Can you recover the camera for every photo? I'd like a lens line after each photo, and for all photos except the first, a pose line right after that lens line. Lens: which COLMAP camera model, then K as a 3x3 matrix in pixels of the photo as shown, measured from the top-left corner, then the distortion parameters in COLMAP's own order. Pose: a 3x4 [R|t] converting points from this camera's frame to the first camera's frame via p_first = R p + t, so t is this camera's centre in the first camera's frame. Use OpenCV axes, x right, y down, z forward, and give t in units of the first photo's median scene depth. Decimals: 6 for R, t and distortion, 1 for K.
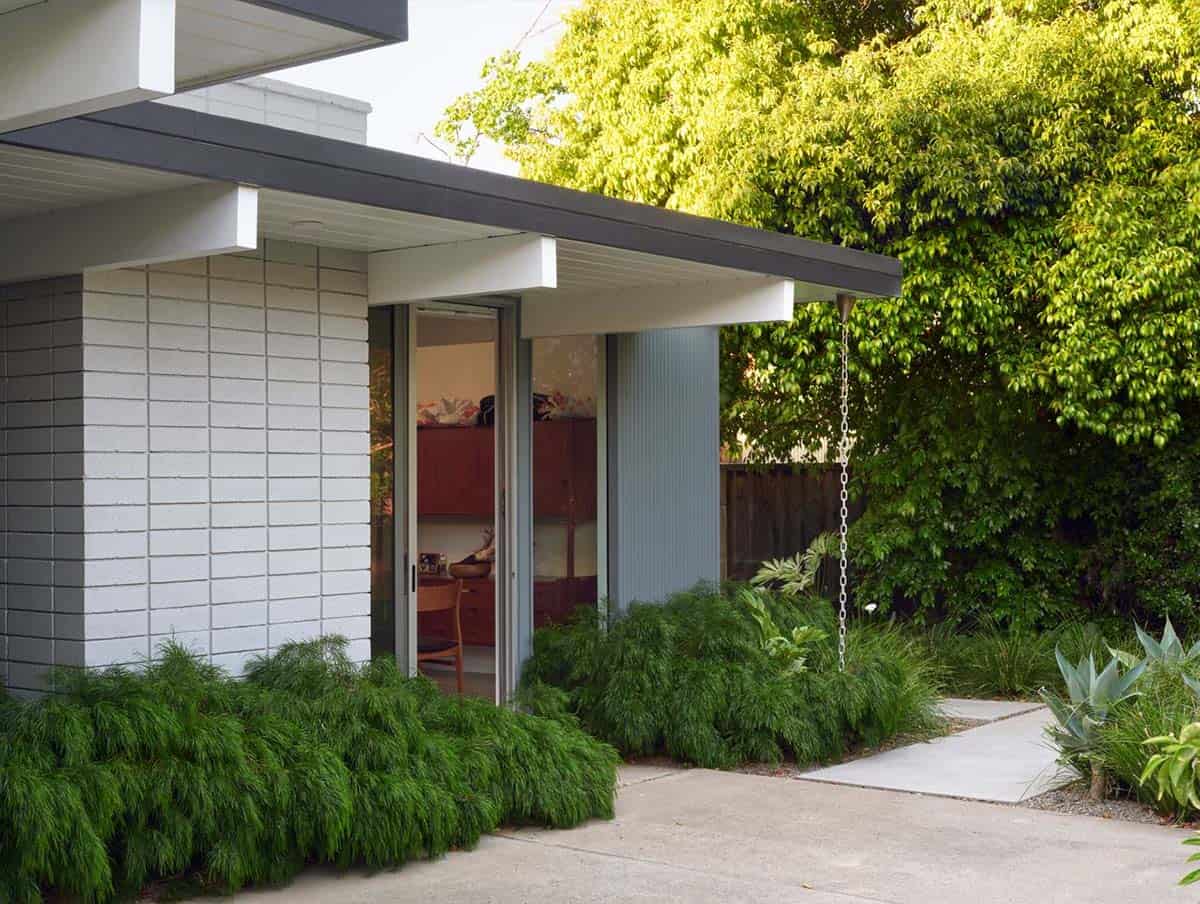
lens RADIAL K [[1717.3, 0, 600.0], [0, 1717.3, 452.0], [0, 0, 1]] dist [-0.385125, 1.306418]
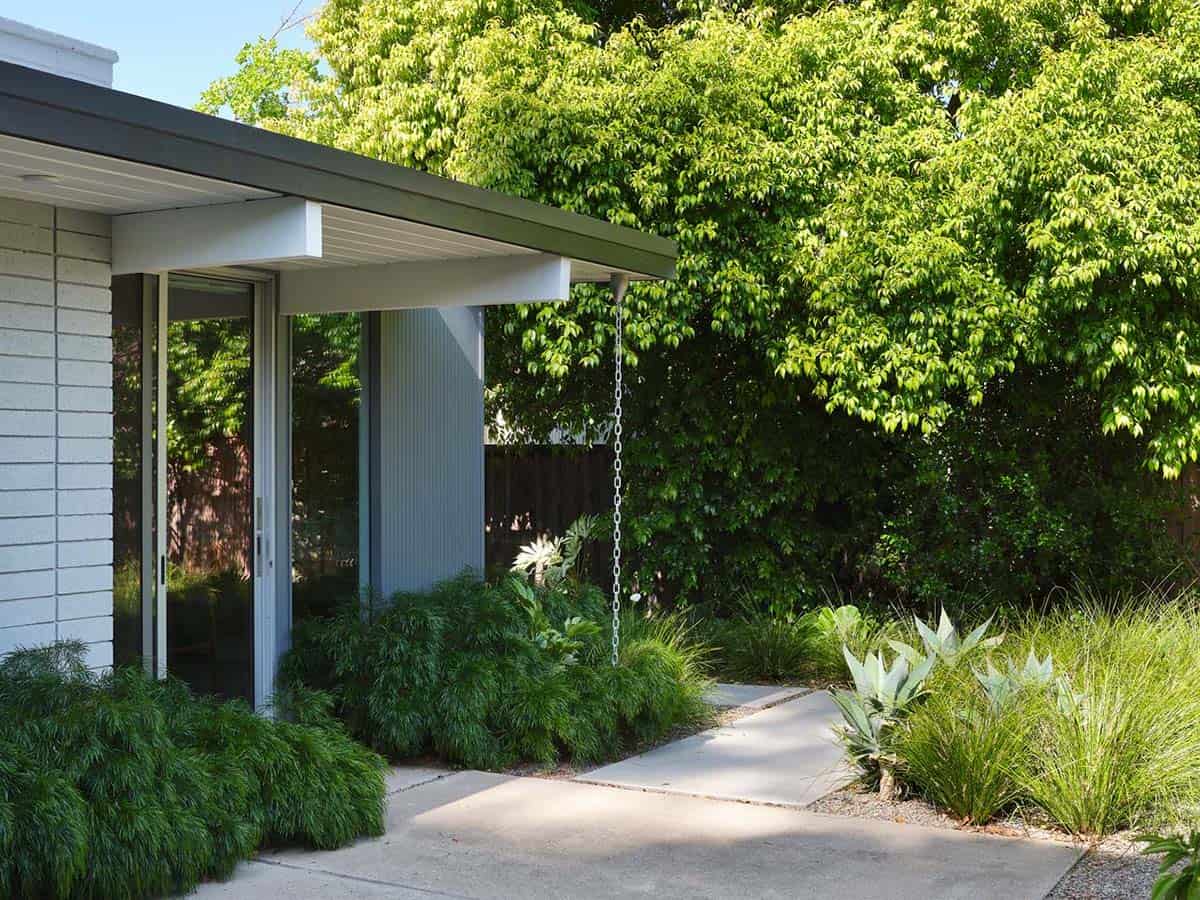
lens RADIAL K [[1435.7, 0, 600.0], [0, 1435.7, 450.0], [0, 0, 1]] dist [-0.124963, 0.040603]
pose [[0.982288, 0.007356, 0.187232, -0.018568], [-0.011833, 0.999670, 0.022805, -0.010807], [-0.187003, -0.024616, 0.982051, 0.185305]]
